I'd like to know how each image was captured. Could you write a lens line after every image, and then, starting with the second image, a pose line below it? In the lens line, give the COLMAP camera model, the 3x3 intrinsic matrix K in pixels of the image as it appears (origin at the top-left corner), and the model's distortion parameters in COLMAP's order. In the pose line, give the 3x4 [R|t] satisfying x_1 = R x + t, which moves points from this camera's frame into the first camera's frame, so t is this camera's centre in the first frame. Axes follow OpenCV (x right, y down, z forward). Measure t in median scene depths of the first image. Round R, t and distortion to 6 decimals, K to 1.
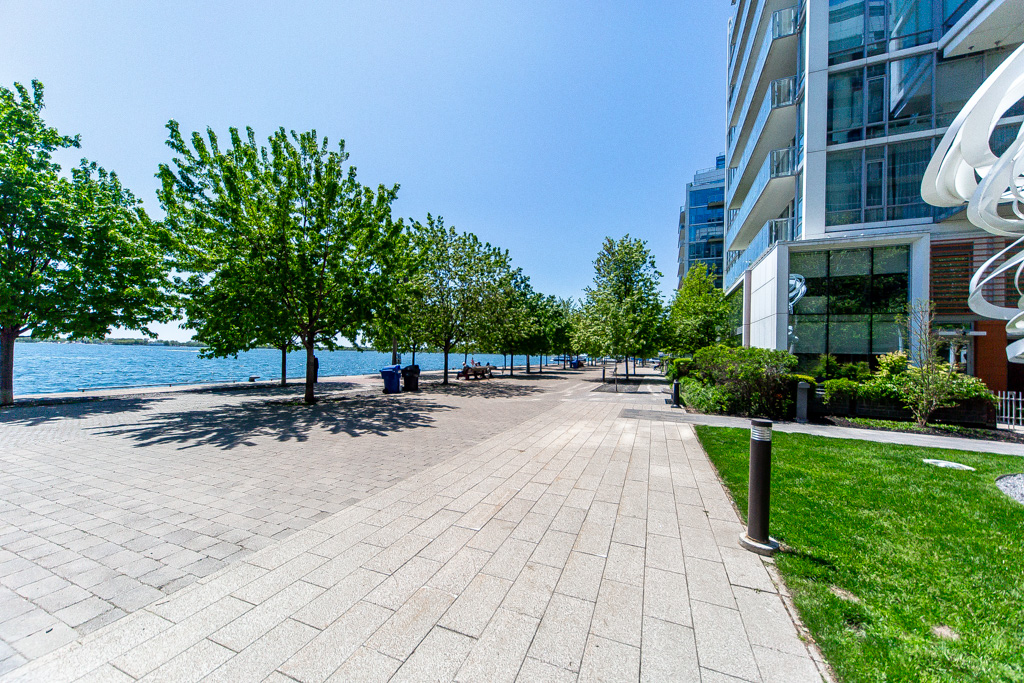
lens RADIAL K [[363.4, 0, 510.2], [0, 363.4, 362.4], [0, 0, 1]] dist [0.000081, 0.000065]
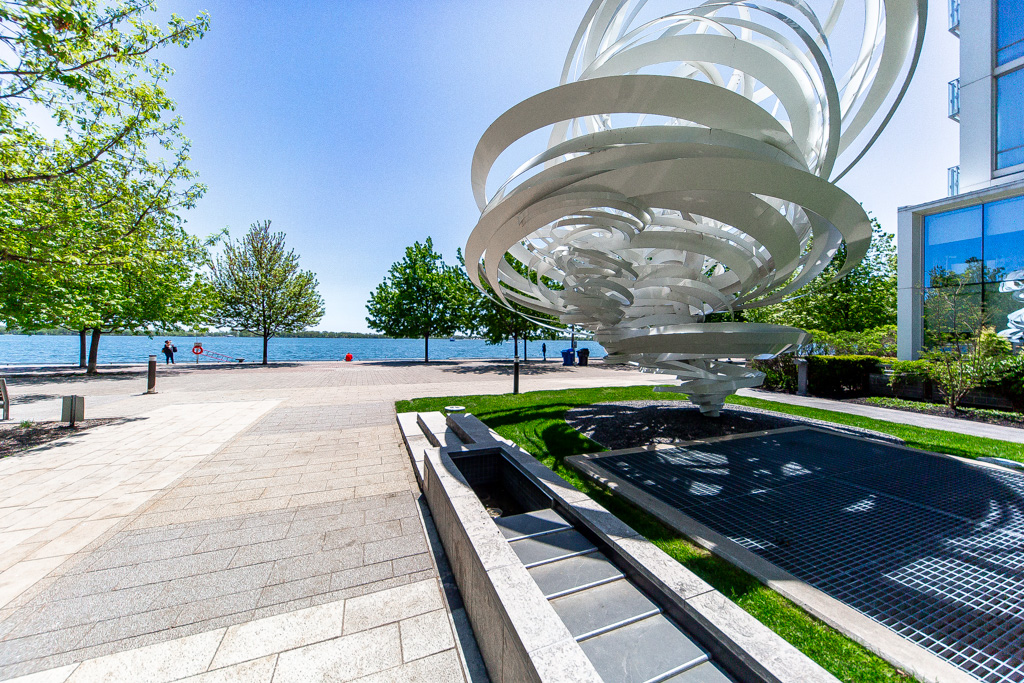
lens RADIAL K [[363.4, 0, 510.2], [0, 363.4, 362.4], [0, 0, 1]] dist [0.000081, 0.000065]
pose [[0.702337, 0.026008, -0.711369, 0.686672], [-0.006415, 0.999523, 0.030209, 0.024862], [0.711816, -0.016654, 0.702169, -0.306705]]
